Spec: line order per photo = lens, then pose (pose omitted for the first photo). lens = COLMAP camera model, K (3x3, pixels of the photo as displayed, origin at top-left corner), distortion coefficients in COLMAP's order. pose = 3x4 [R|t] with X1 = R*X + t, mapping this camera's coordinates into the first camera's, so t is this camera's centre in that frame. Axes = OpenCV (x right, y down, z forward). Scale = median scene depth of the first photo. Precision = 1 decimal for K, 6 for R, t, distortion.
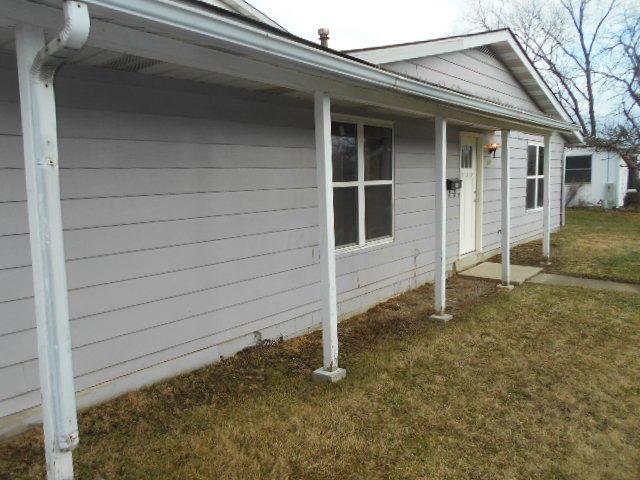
lens RADIAL K [[506.3, 0, 313.8], [0, 506.3, 237.0], [0, 0, 1]] dist [-0.028593, 0.067058]
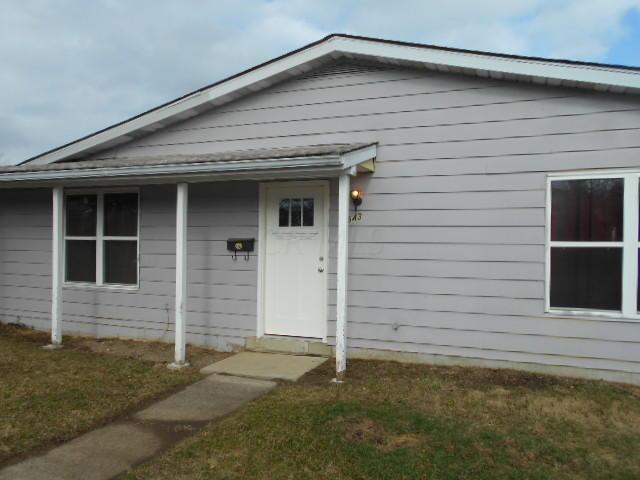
lens RADIAL K [[506.3, 0, 313.8], [0, 506.3, 237.0], [0, 0, 1]] dist [-0.028593, 0.067058]
pose [[0.292157, 0.031753, -0.955843, 1.468065], [-0.120157, 0.992748, -0.003748, -0.165377], [0.948792, 0.115946, 0.293853, 1.103428]]
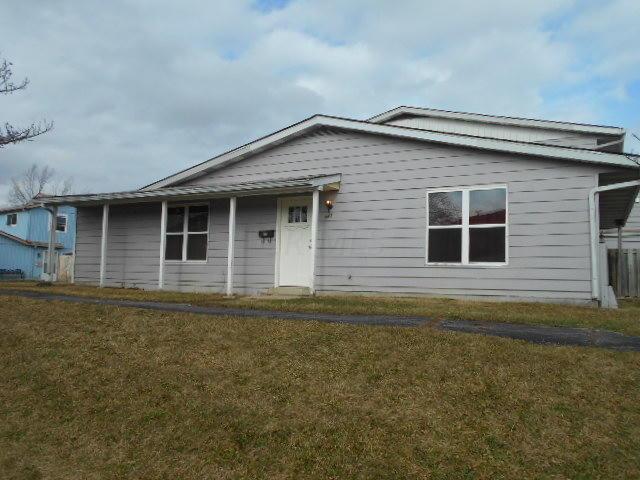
lens RADIAL K [[506.3, 0, 313.8], [0, 506.3, 237.0], [0, 0, 1]] dist [-0.028593, 0.067058]
pose [[0.177827, -0.034051, -0.983473, 2.263497], [-0.132253, 0.989507, -0.058173, -0.034083], [0.975134, 0.140412, 0.171458, 1.128842]]
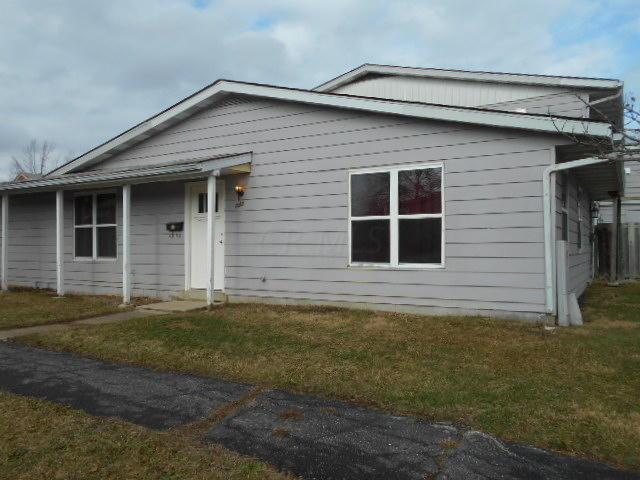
lens RADIAL K [[506.3, 0, 313.8], [0, 506.3, 237.0], [0, 0, 1]] dist [-0.028593, 0.067058]
pose [[0.142276, 0.028473, -0.989417, 1.998974], [-0.102889, 0.994597, 0.013827, -0.167615], [0.984465, 0.099833, 0.144436, 1.483580]]
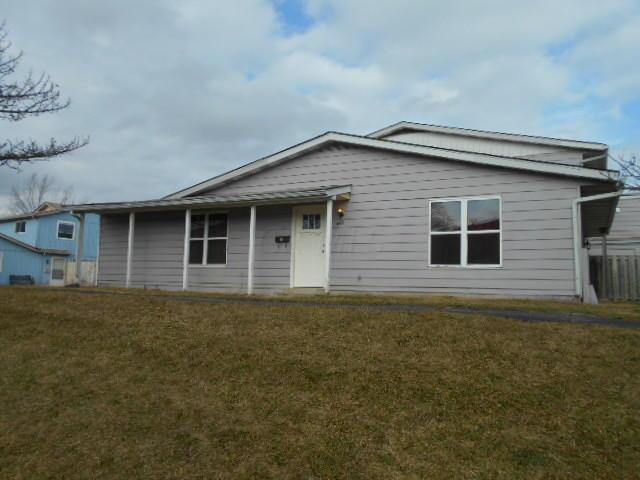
lens RADIAL K [[506.3, 0, 313.8], [0, 506.3, 237.0], [0, 0, 1]] dist [-0.028593, 0.067058]
pose [[0.189246, -0.052384, -0.980531, 2.431696], [-0.134799, 0.987736, -0.078786, 0.004592], [0.972633, 0.147085, 0.179864, 1.028918]]
